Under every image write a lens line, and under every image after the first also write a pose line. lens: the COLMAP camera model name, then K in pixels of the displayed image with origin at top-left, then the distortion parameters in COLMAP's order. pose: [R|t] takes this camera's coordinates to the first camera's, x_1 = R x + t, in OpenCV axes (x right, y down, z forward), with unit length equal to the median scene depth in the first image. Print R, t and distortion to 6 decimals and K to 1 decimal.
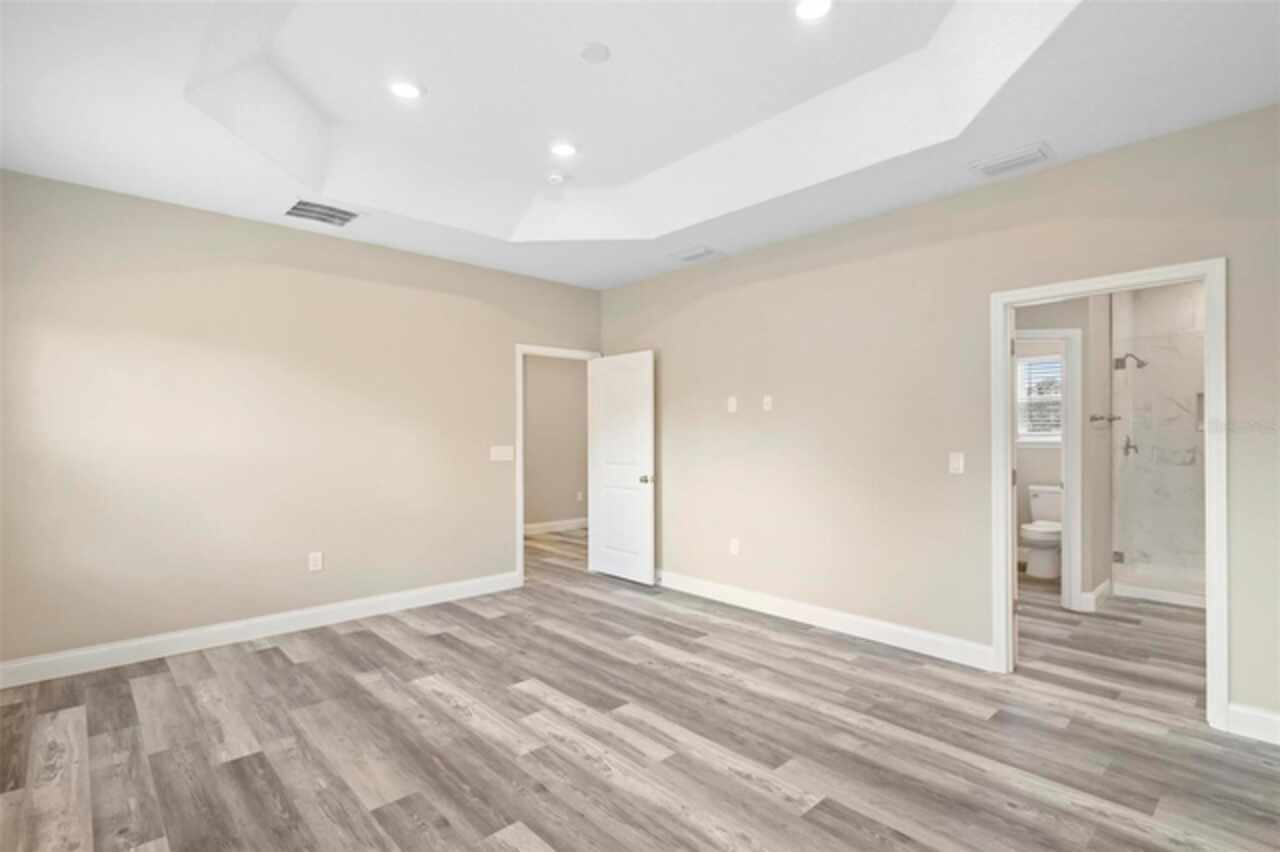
lens RADIAL K [[596.2, 0, 641.7], [0, 596.2, 430.4], [0, 0, 1]] dist [0.002975, -0.000841]
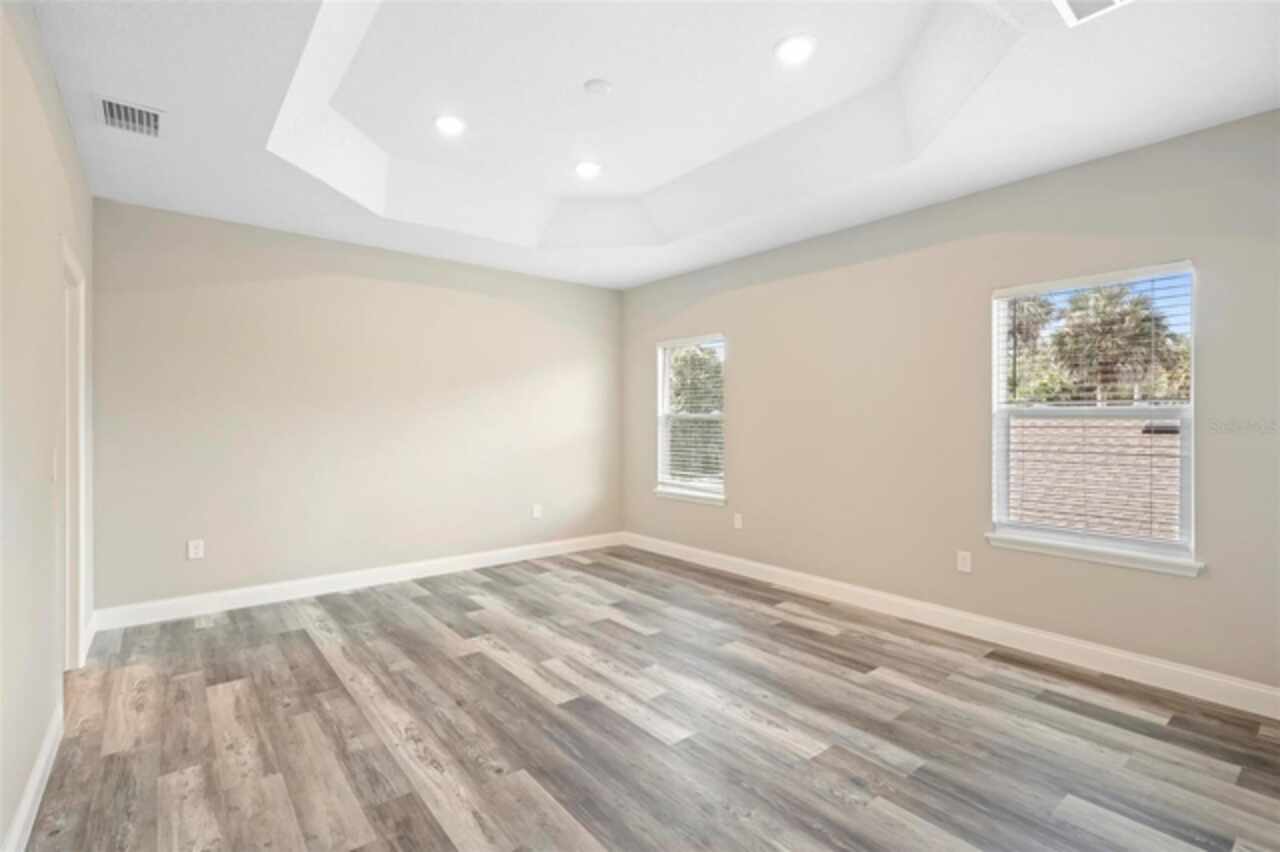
lens RADIAL K [[596.2, 0, 638.5], [0, 596.2, 423.5], [0, 0, 1]] dist [0.002975, -0.000841]
pose [[-0.996894, 0.000813, 0.078750, -0.231622], [0.000566, 0.999995, -0.003155, 0.015817], [-0.078752, -0.003100, -0.996889, 2.012839]]
